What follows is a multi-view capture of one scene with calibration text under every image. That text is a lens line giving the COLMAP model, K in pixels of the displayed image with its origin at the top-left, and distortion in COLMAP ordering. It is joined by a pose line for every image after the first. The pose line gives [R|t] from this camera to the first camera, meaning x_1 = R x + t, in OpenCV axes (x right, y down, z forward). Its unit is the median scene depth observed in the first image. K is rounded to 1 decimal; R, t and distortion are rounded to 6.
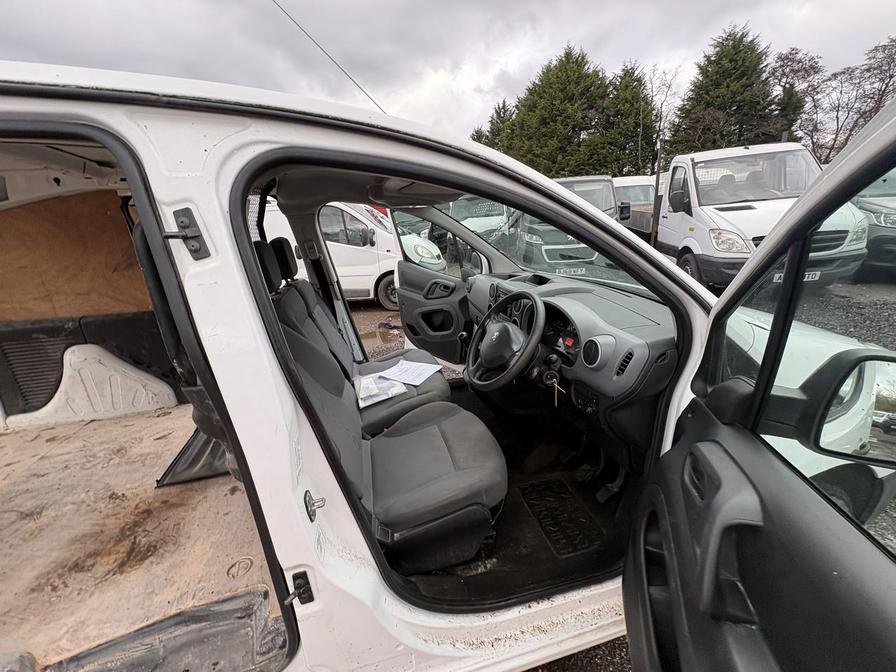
lens RADIAL K [[357.1, 0, 447.6], [0, 357.1, 336.8], [0, 0, 1]] dist [-0.000456, 0.000237]
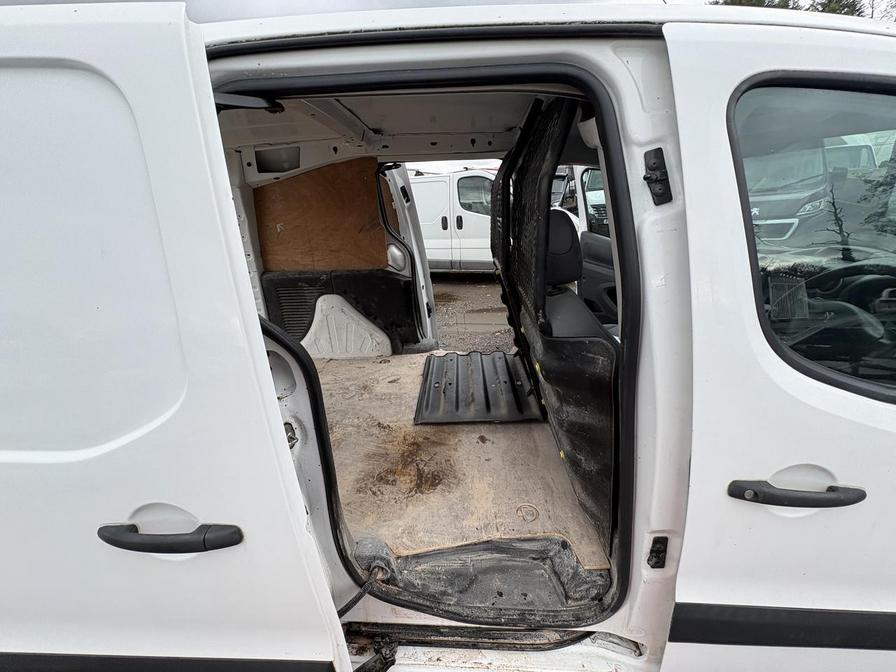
lens RADIAL K [[357.1, 0, 447.6], [0, 357.1, 336.8], [0, 0, 1]] dist [-0.000456, 0.000237]
pose [[0.958367, 0.104168, -0.265859, -0.533170], [-0.087439, 0.993415, 0.074039, 0.064781], [0.271821, -0.047710, 0.961164, -0.051842]]
